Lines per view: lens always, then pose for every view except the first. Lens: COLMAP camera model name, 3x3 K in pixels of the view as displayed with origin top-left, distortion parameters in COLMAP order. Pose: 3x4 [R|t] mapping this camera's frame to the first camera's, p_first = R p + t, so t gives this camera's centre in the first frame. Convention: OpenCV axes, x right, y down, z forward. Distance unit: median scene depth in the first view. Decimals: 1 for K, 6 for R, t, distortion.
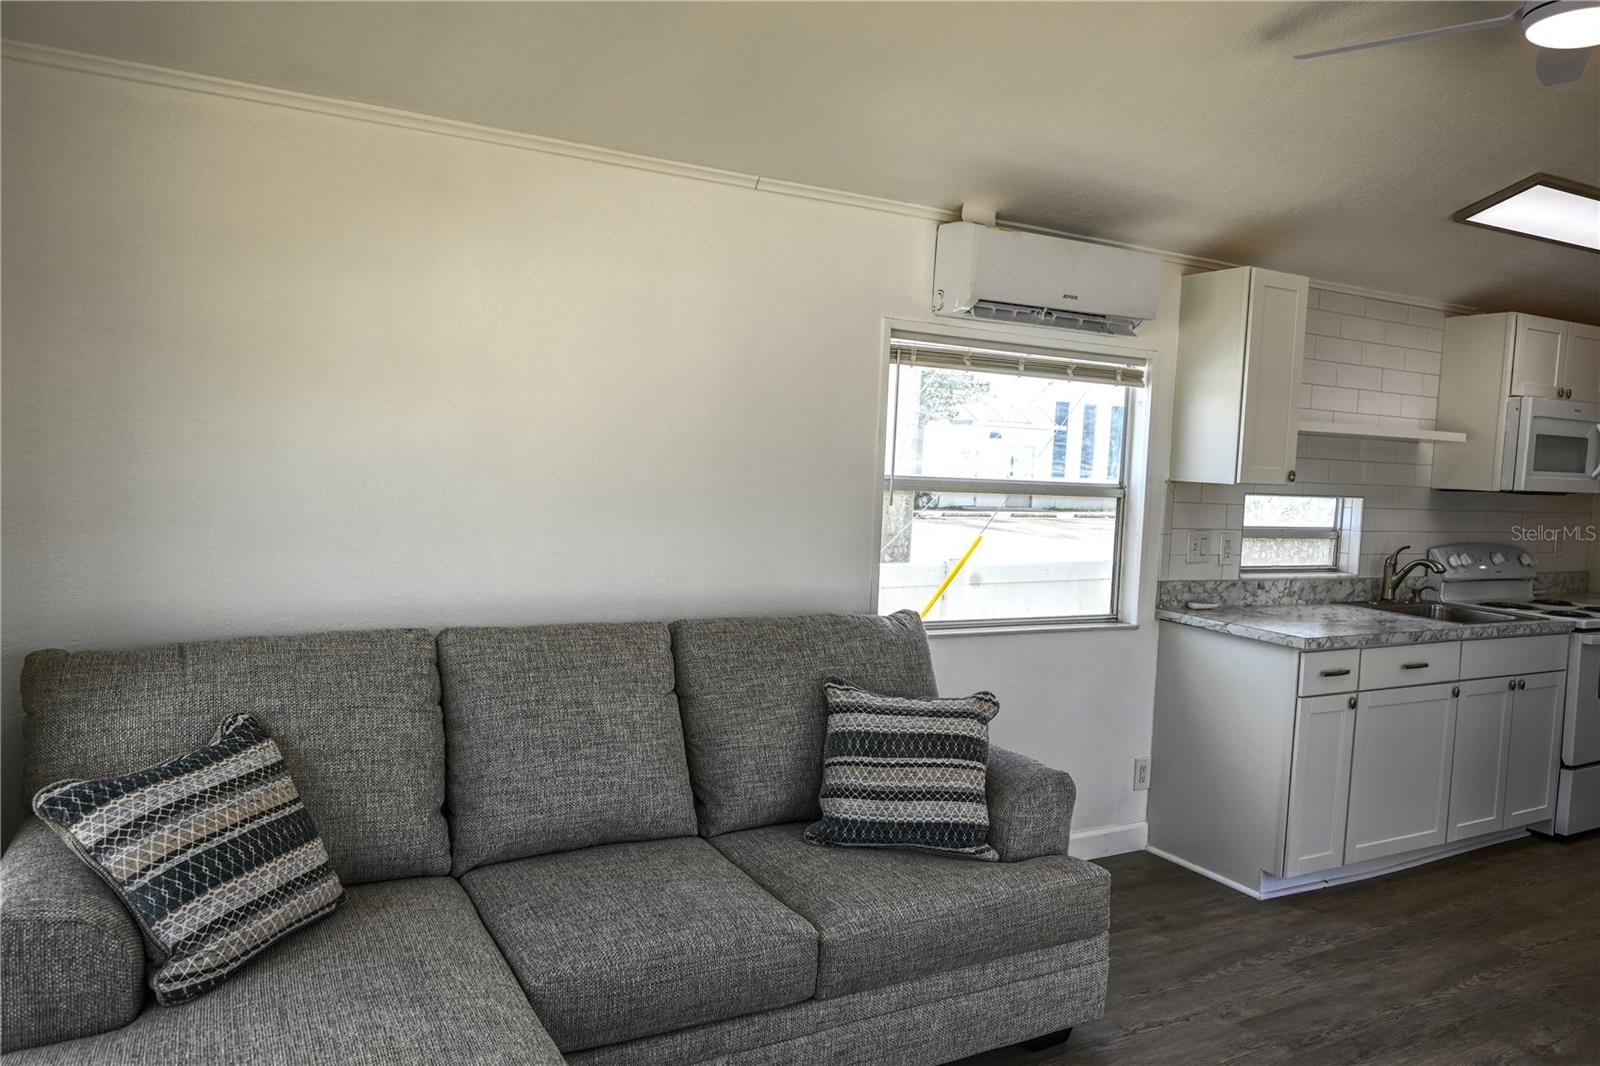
lens RADIAL K [[1096.9, 0, 802.9], [0, 1096.9, 530.1], [0, 0, 1]] dist [-0.005391, 0.000684]
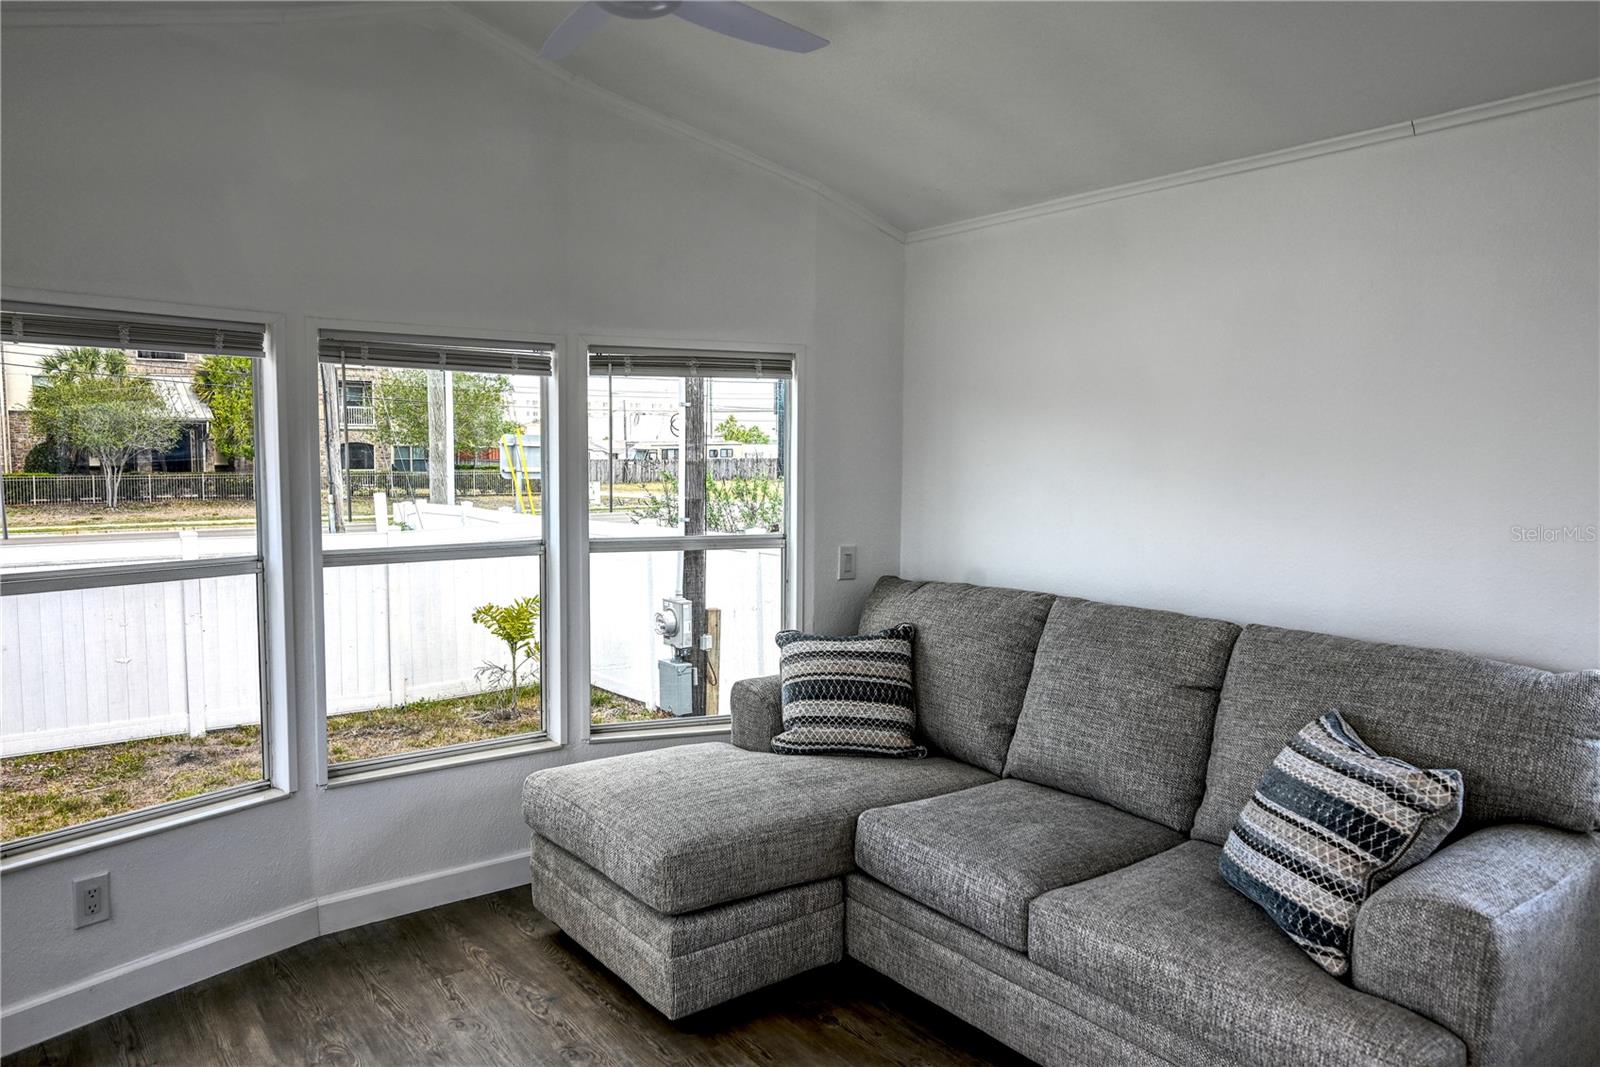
lens RADIAL K [[1096.9, 0, 802.9], [0, 1096.9, 530.6], [0, 0, 1]] dist [-0.005391, 0.000684]
pose [[0.134738, 0.028292, -0.990477, 0.834015], [-0.075098, 0.997009, 0.018263, 0.012794], [0.988031, 0.071922, 0.136460, 0.502537]]
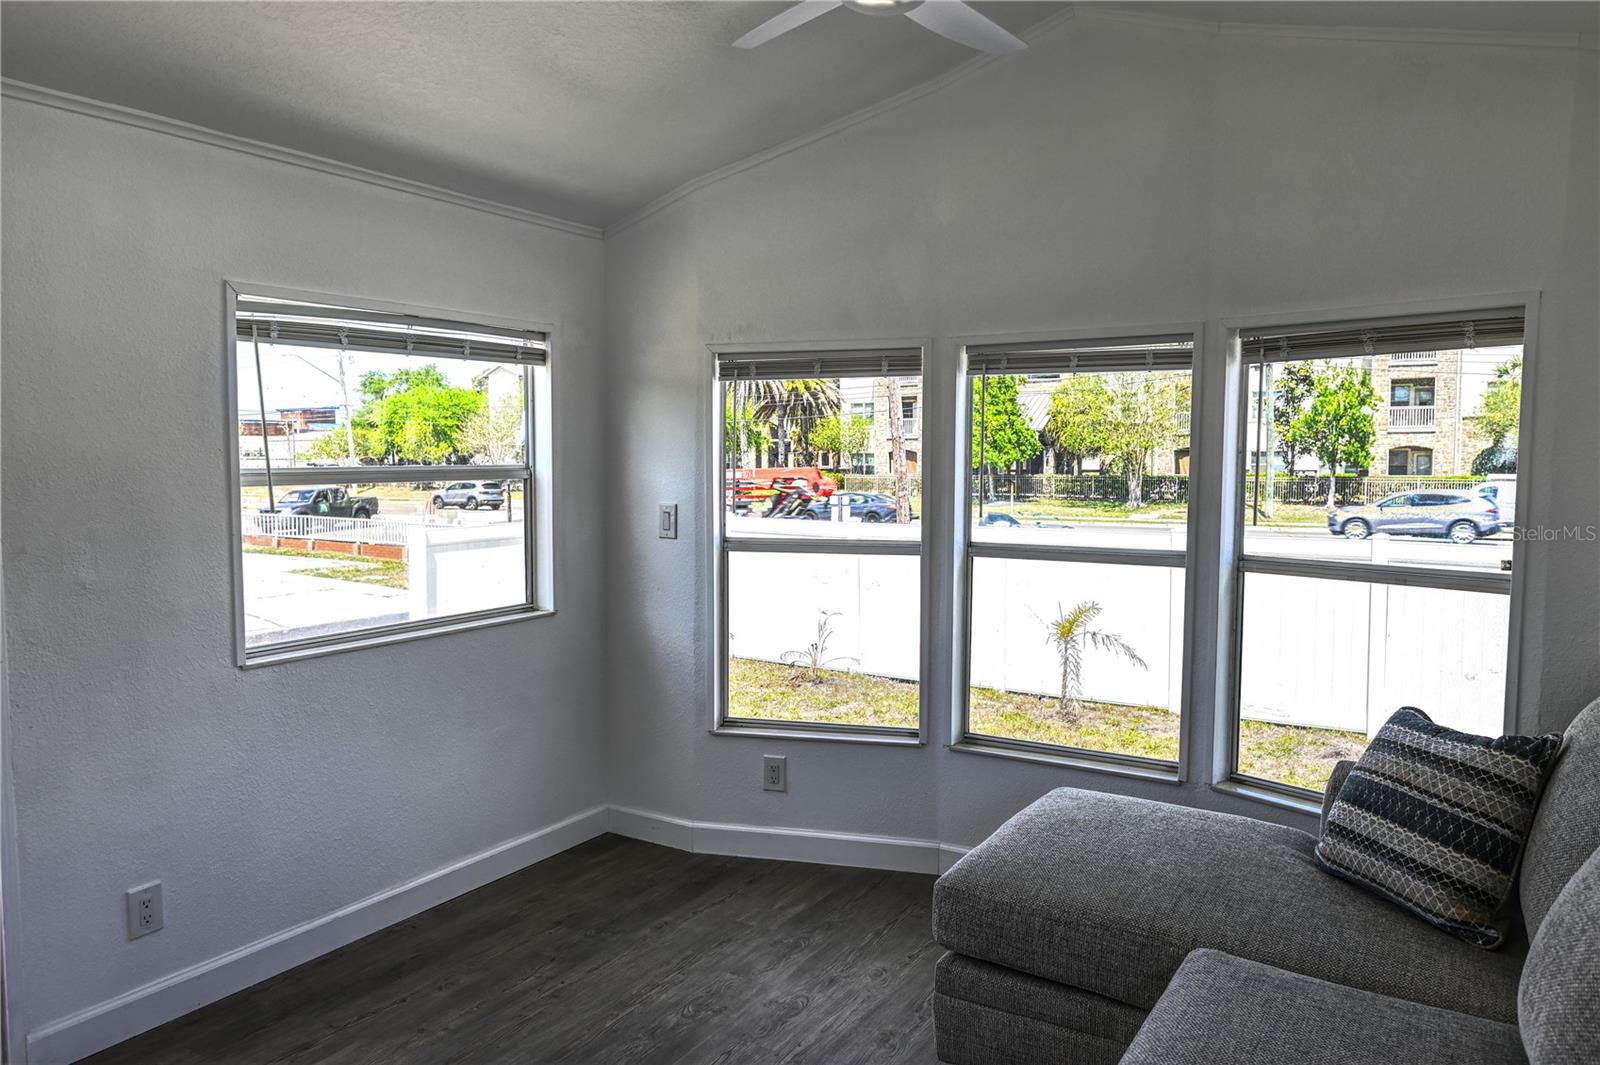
lens RADIAL K [[1096.9, 0, 802.9], [0, 1096.9, 529.6], [0, 0, 1]] dist [-0.005391, 0.000684]
pose [[-0.875104, -0.009877, -0.483834, 0.430661], [-0.075500, 0.990336, 0.116339, -0.058700], [0.478009, 0.138338, -0.867393, 1.198999]]
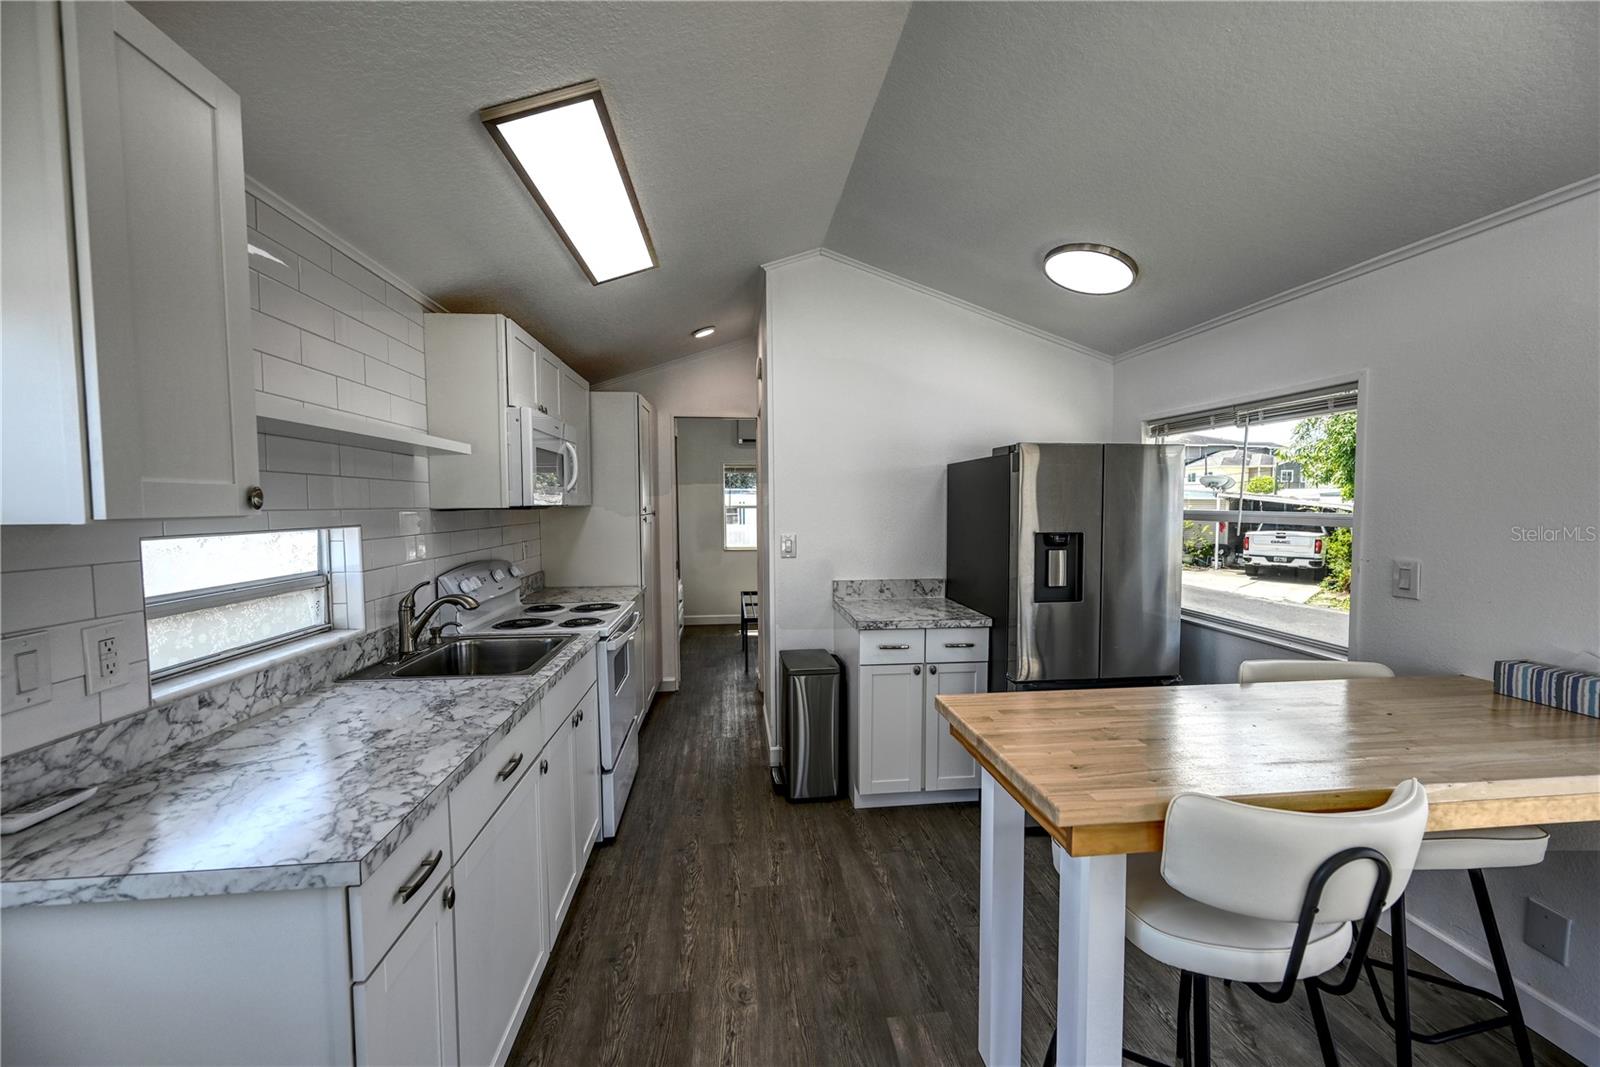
lens RADIAL K [[629.4, 0, 802.4], [0, 629.4, 533.8], [0, 0, 1]] dist [-0.002504, -0.000002]
pose [[0.385602, -0.092395, 0.918027, 0.391884], [0.090015, 0.993994, 0.062231, -0.039995], [-0.918264, 0.058640, 0.391604, 0.927899]]
